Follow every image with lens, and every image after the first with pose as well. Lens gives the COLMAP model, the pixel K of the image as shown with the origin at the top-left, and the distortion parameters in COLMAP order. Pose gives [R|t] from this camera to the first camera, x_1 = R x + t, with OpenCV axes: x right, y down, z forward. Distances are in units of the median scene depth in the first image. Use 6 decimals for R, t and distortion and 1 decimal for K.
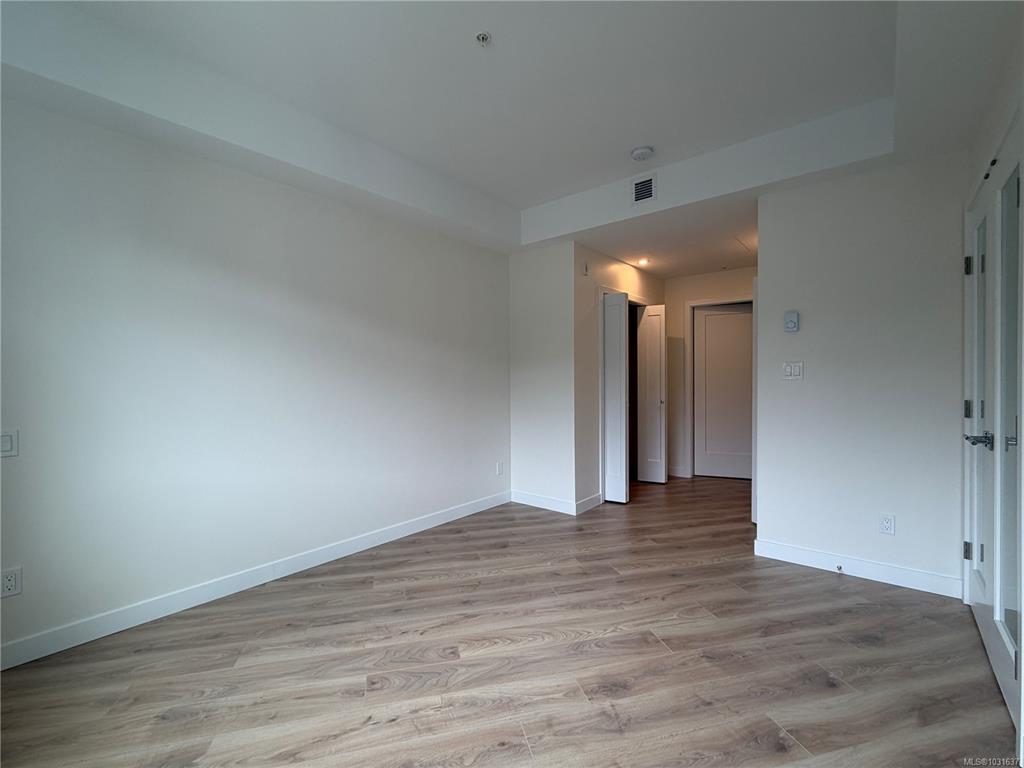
lens RADIAL K [[442.8, 0, 508.4], [0, 442.8, 382.1], [0, 0, 1]] dist [0.010916, 0.000690]
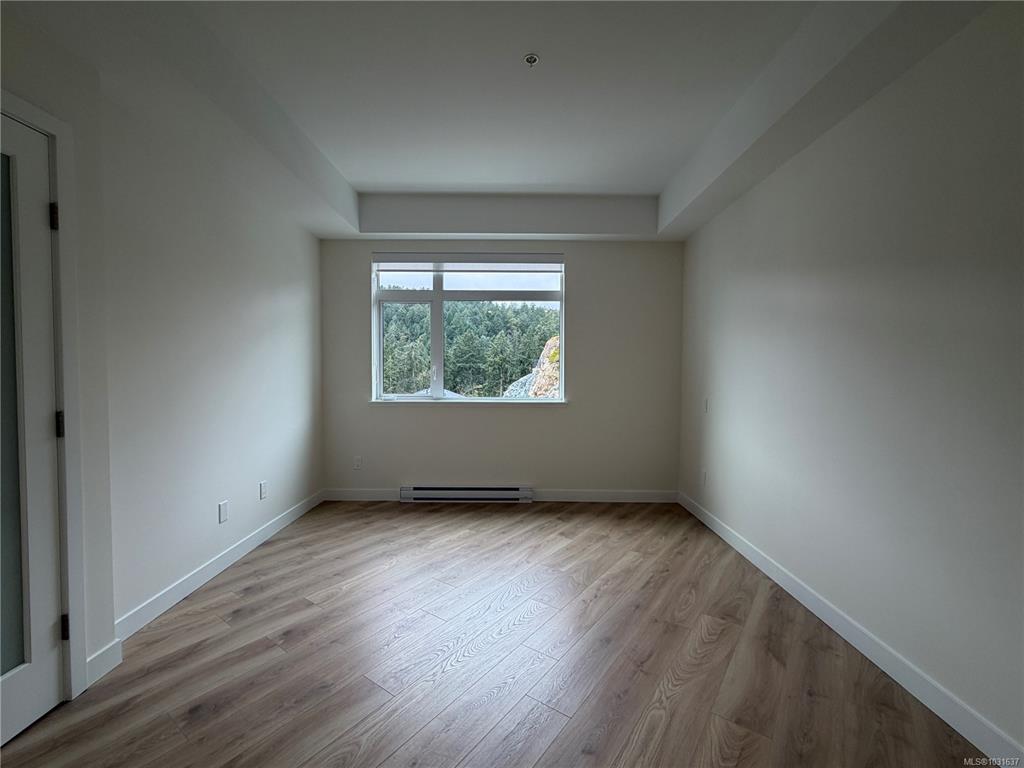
lens RADIAL K [[442.8, 0, 523.2], [0, 442.8, 377.9], [0, 0, 1]] dist [0.010916, 0.000690]
pose [[-0.753356, 0.012573, -0.657492, 0.407684], [-0.003197, 0.999735, 0.022780, -0.015601], [0.657605, 0.019263, -0.753117, 1.078334]]
